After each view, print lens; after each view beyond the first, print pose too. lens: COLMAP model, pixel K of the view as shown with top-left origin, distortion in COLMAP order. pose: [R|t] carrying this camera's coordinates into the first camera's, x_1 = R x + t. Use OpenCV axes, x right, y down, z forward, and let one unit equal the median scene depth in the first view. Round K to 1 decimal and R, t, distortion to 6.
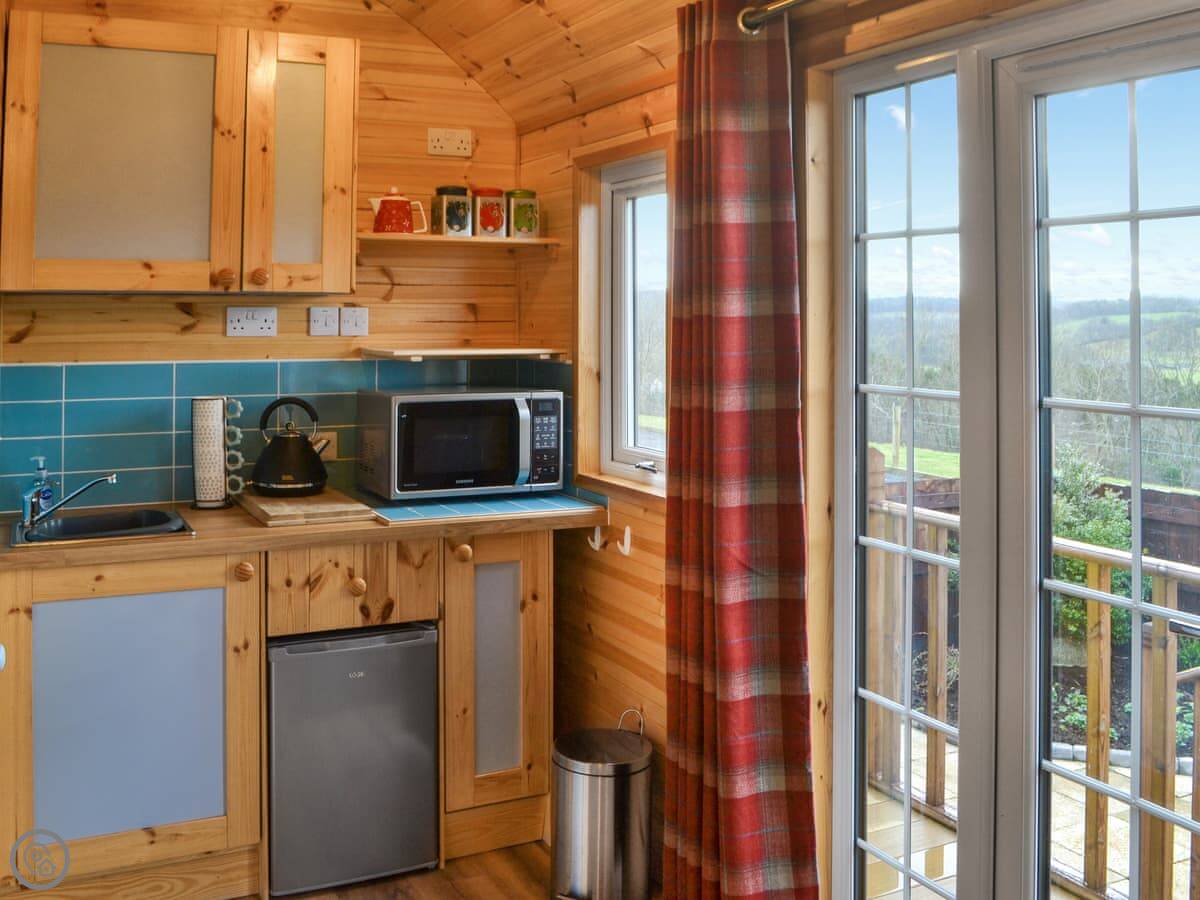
lens RADIAL K [[1163.7, 0, 554.9], [0, 1163.7, 226.5], [0, 0, 1]] dist [-0.076436, 0.014134]
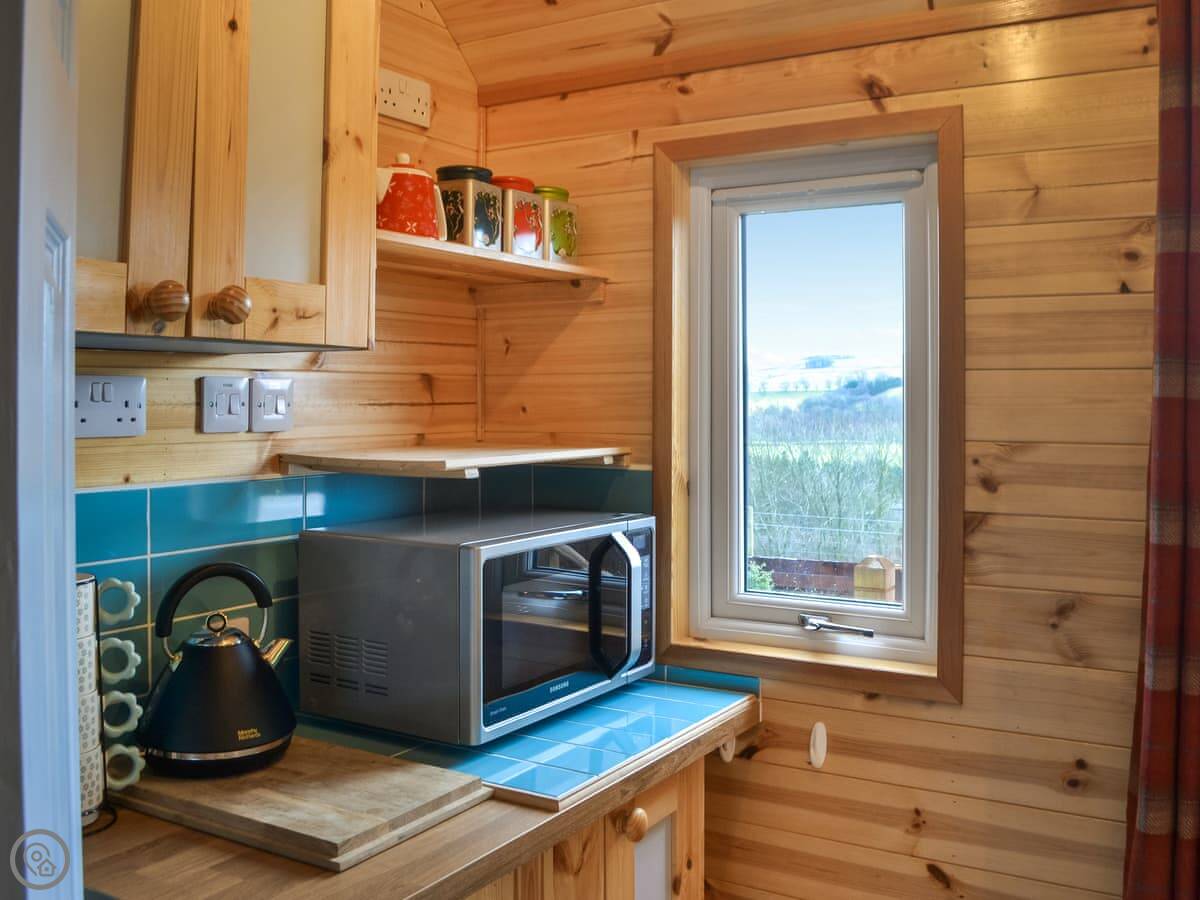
lens RADIAL K [[1117.5, 0, 636.9], [0, 1117.5, 365.8], [0, 0, 1]] dist [-0.076383, 0.009778]
pose [[0.824453, 0.016169, 0.565700, -0.355735], [-0.044047, 0.998393, 0.035658, 0.043183], [-0.564214, -0.054315, 0.823840, 0.543705]]
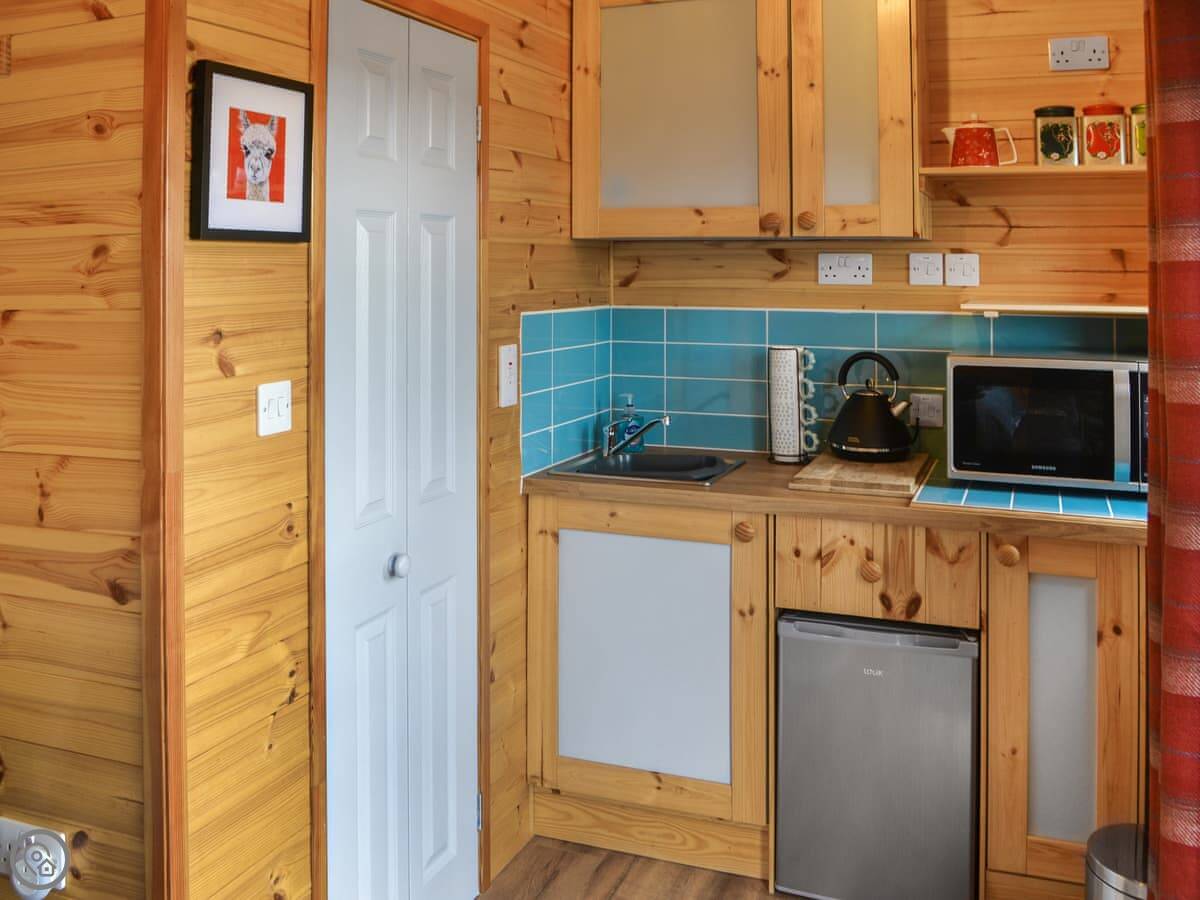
lens RADIAL K [[1152.8, 0, 599.5], [0, 1152.8, 173.5], [0, 0, 1]] dist [-0.043216, -0.009108]
pose [[0.688938, -0.047660, -0.723252, 0.296866], [0.046427, 0.998688, -0.021586, 0.016885], [0.723332, -0.018707, 0.690247, 0.227998]]
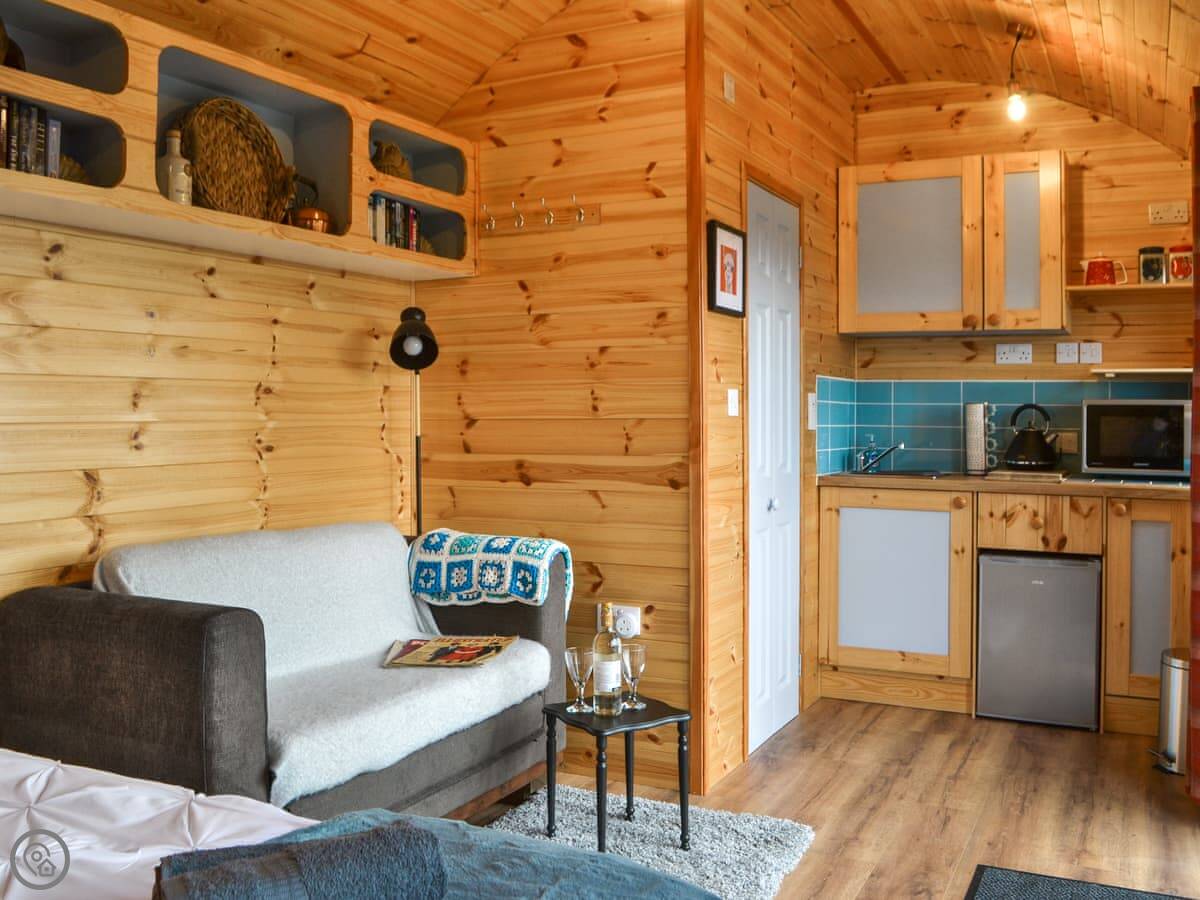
lens RADIAL K [[1117.5, 0, 636.9], [0, 1117.5, 365.8], [0, 0, 1]] dist [-0.076383, 0.009778]
pose [[0.637111, -0.020219, -0.770507, 0.537622], [0.043848, 0.998988, 0.010042, 0.066693], [0.769524, -0.040183, 0.637353, -0.262533]]
